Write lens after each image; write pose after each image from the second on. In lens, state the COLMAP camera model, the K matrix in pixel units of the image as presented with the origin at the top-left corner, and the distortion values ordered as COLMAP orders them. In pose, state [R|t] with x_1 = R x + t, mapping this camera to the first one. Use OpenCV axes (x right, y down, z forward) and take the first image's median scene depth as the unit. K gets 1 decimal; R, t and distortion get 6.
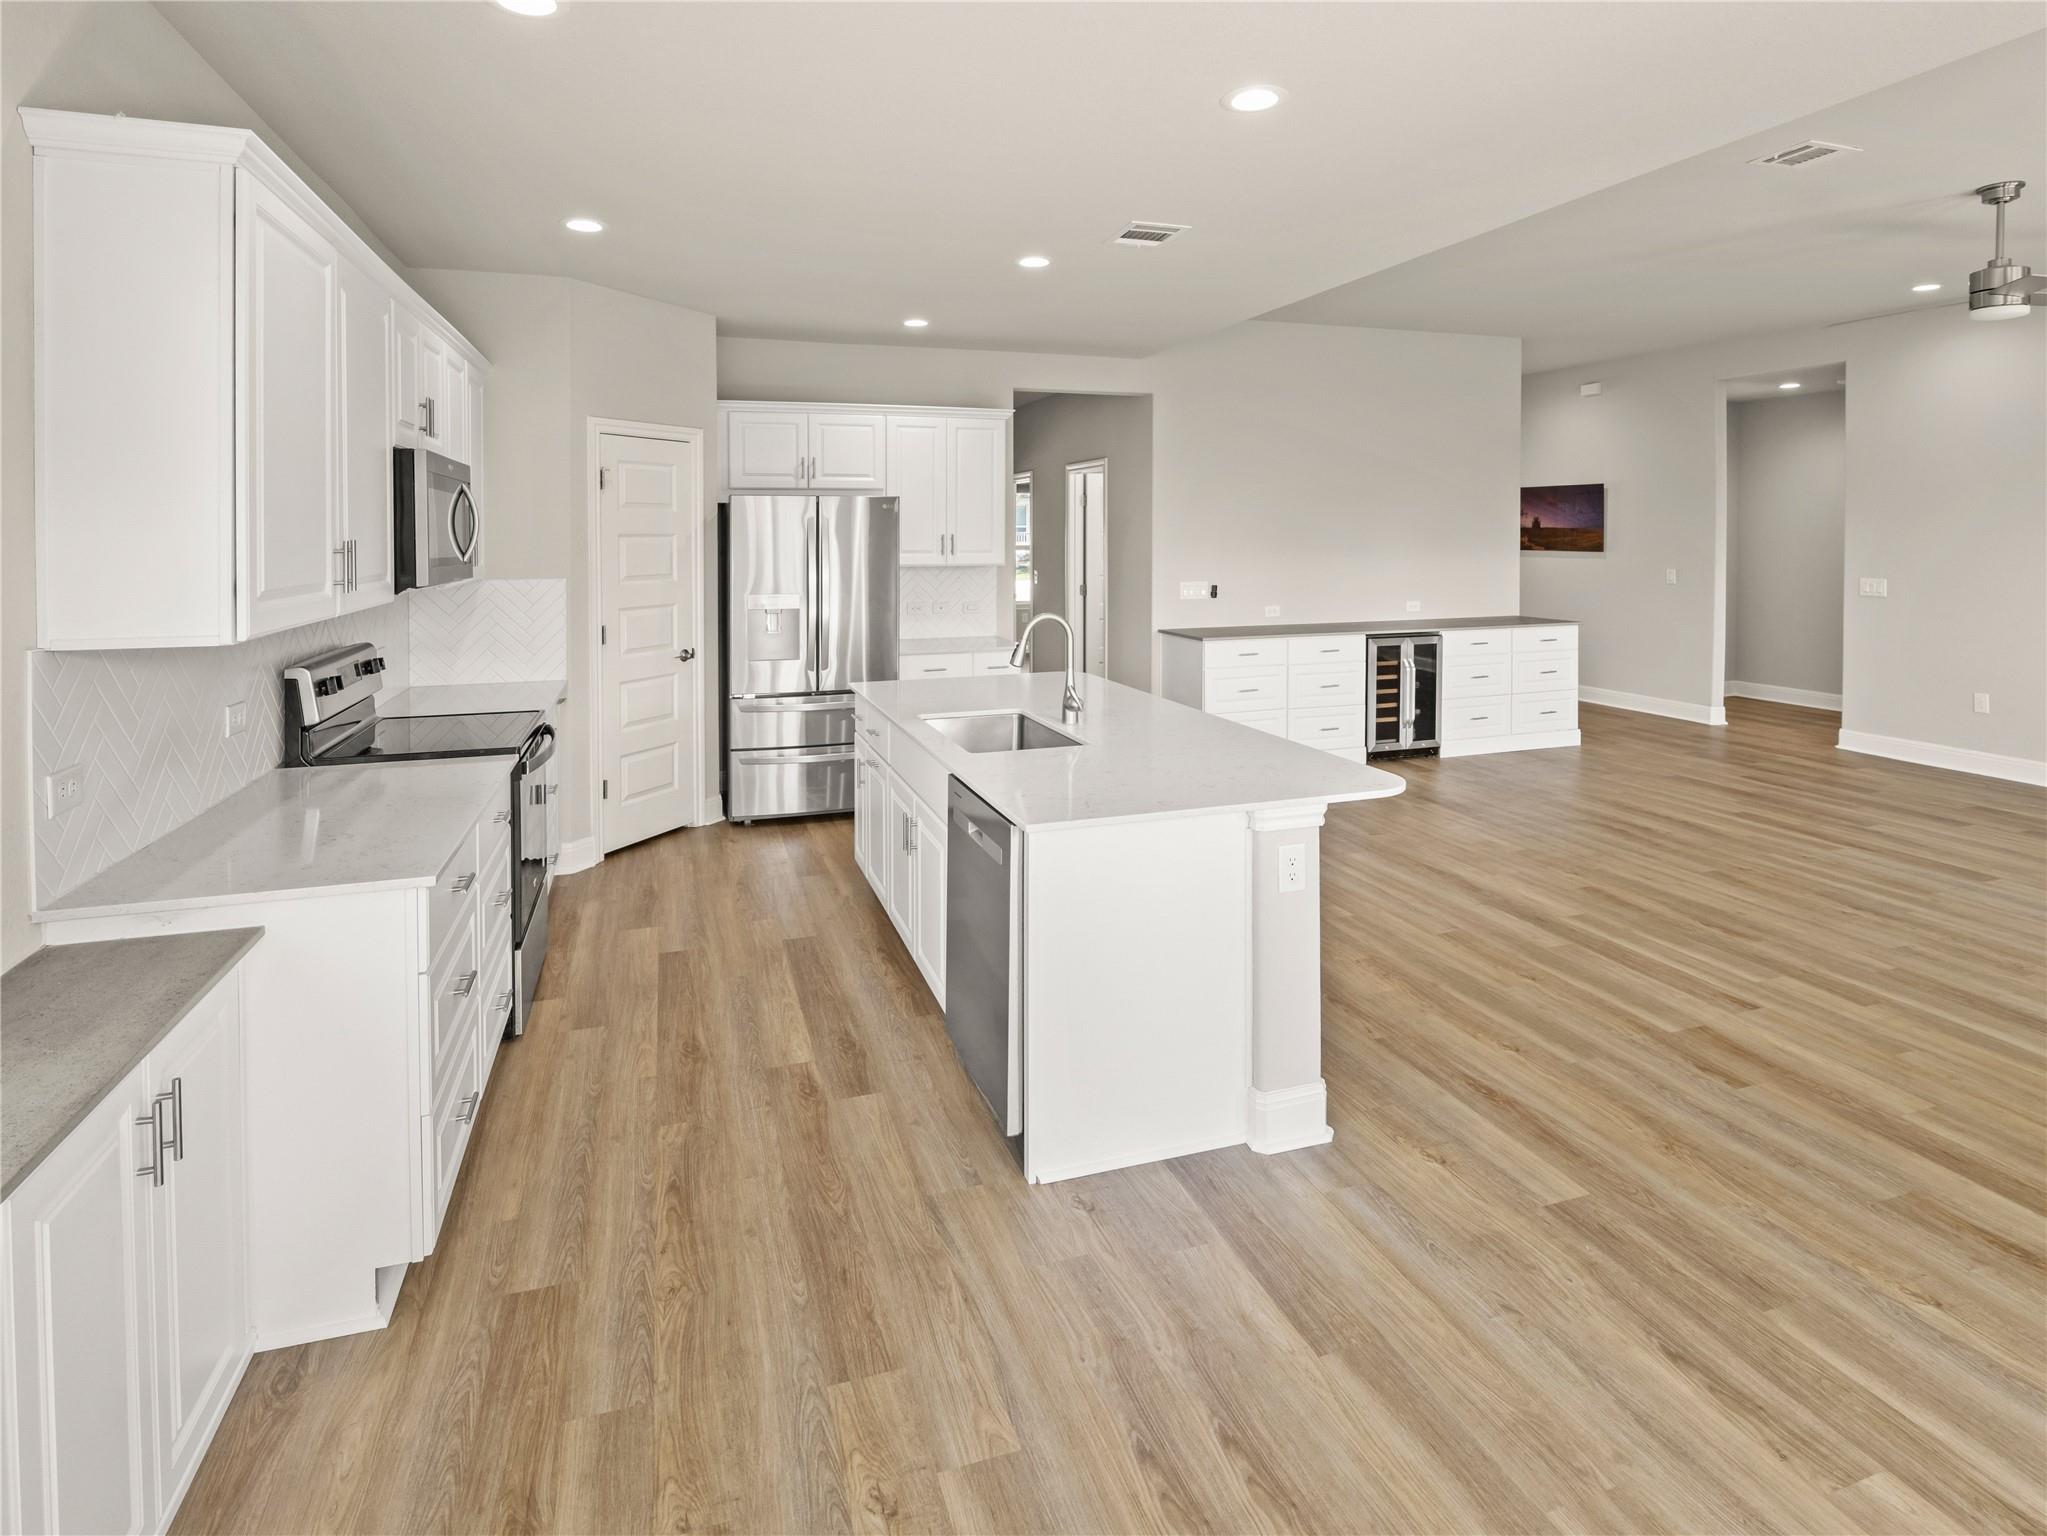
lens RADIAL K [[1093.8, 0, 1029.7], [0, 1093.8, 753.7], [0, 0, 1]] dist [-0.013656, -0.001699]
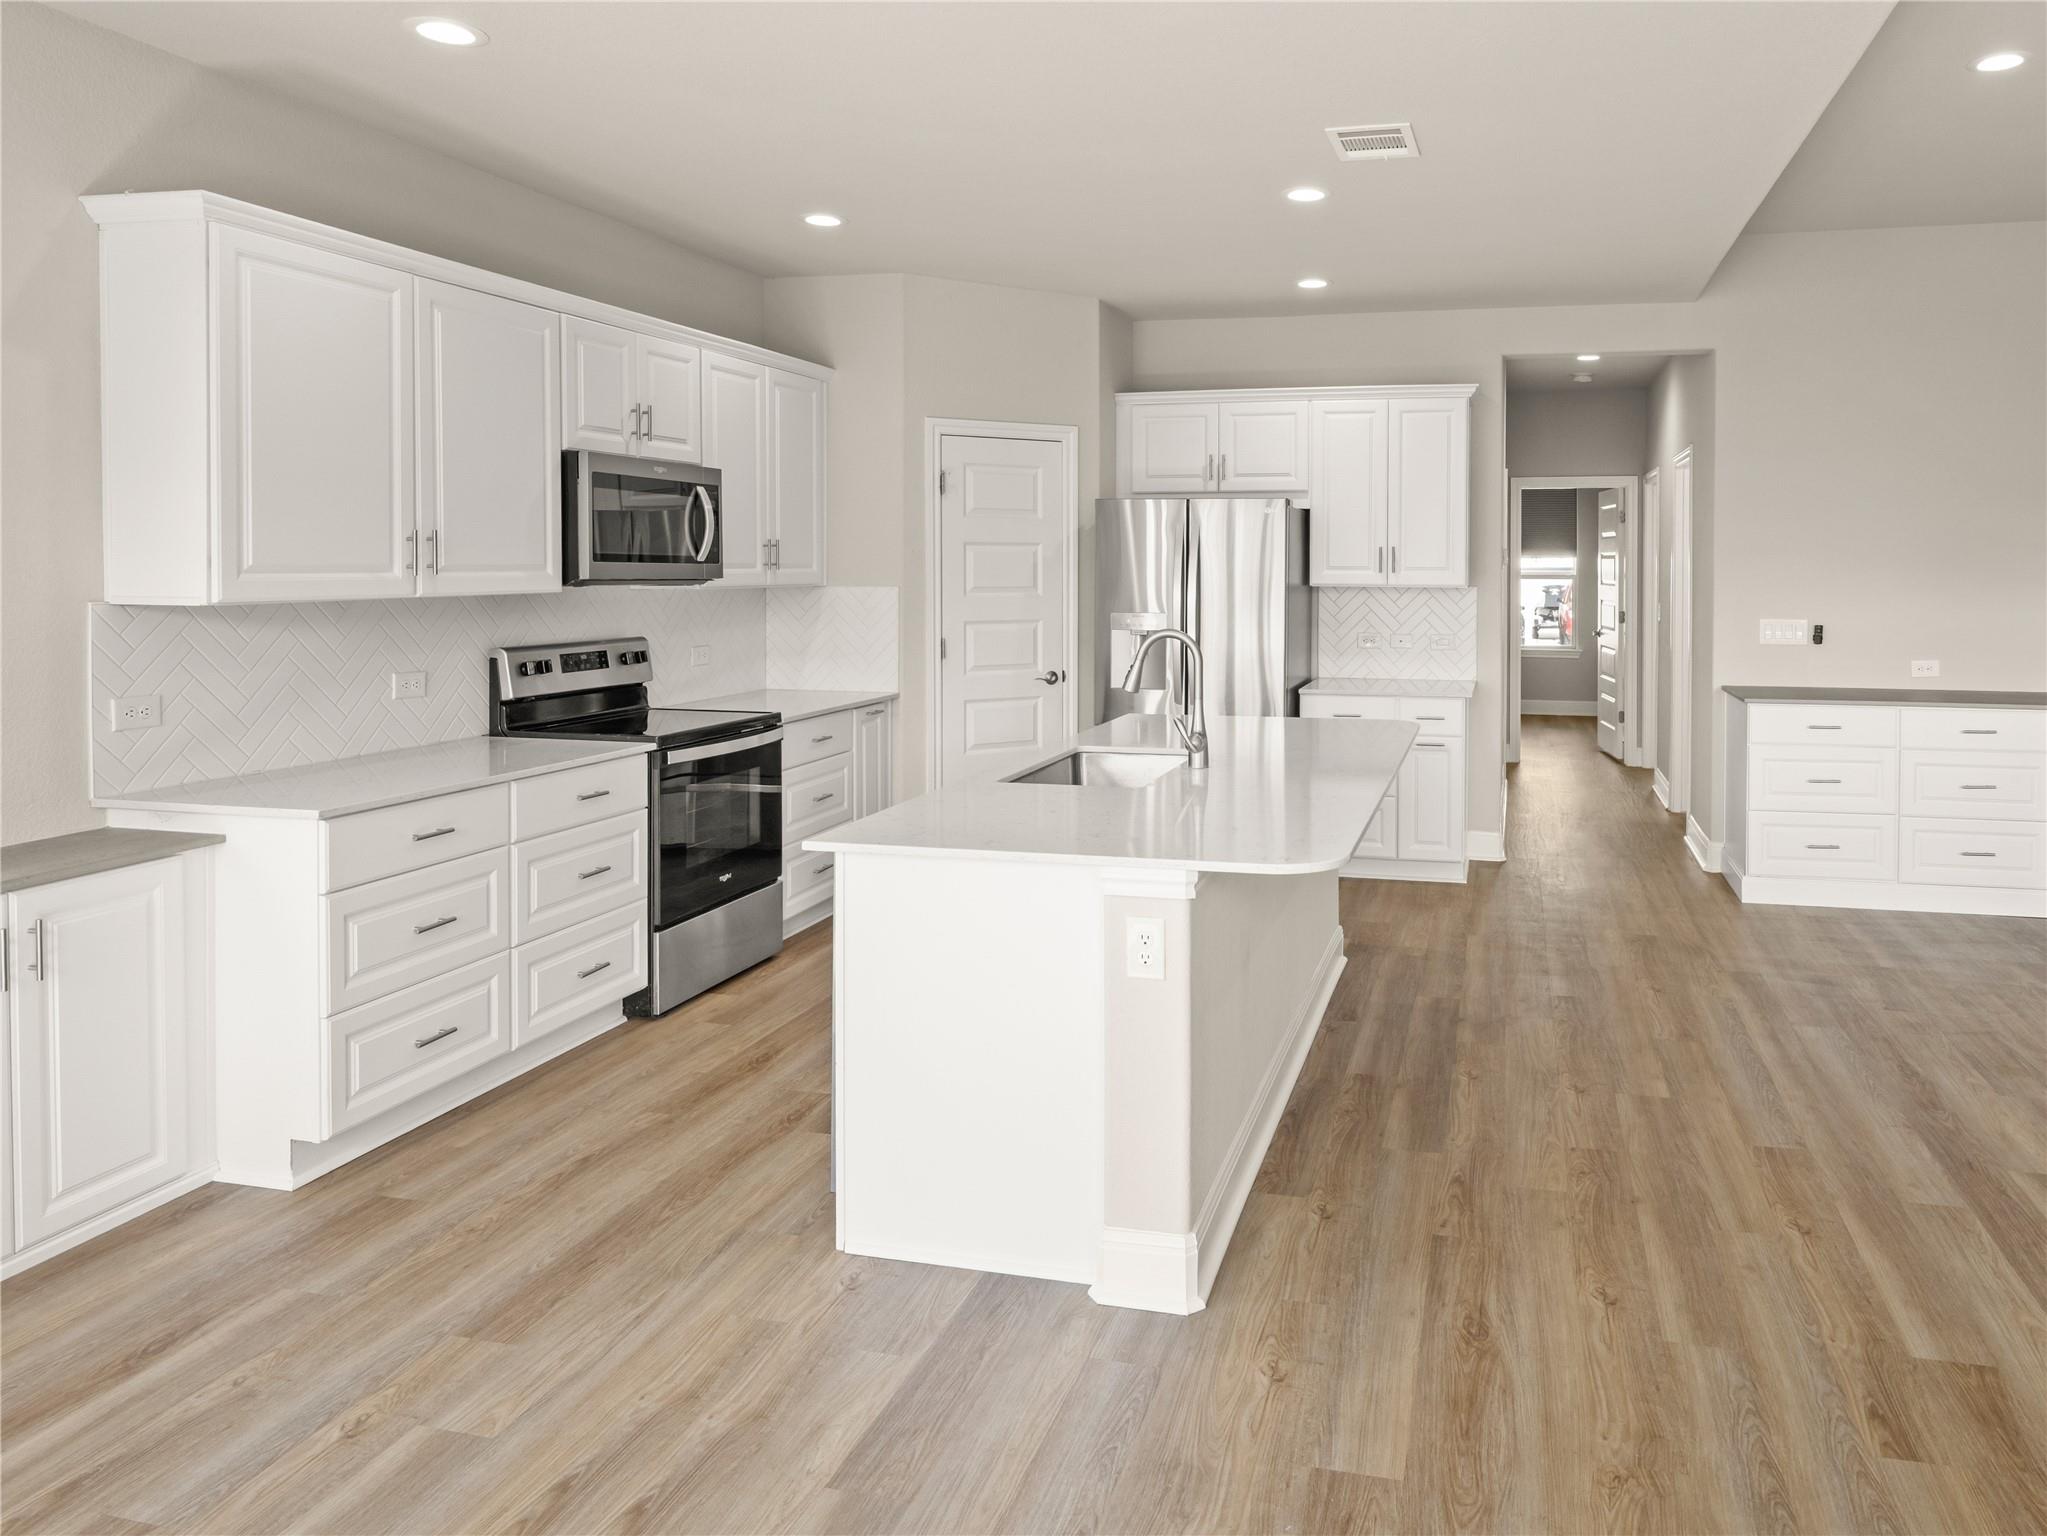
lens RADIAL K [[1316.6, 0, 1022.7], [0, 1316.6, 830.8], [0, 0, 1]] dist [-0.003314, 0.001751]
pose [[0.845757, 0.115766, -0.520859, 0.646654], [-0.112847, 0.992907, 0.037445, -0.004567], [0.521499, 0.027108, 0.852821, 0.147085]]
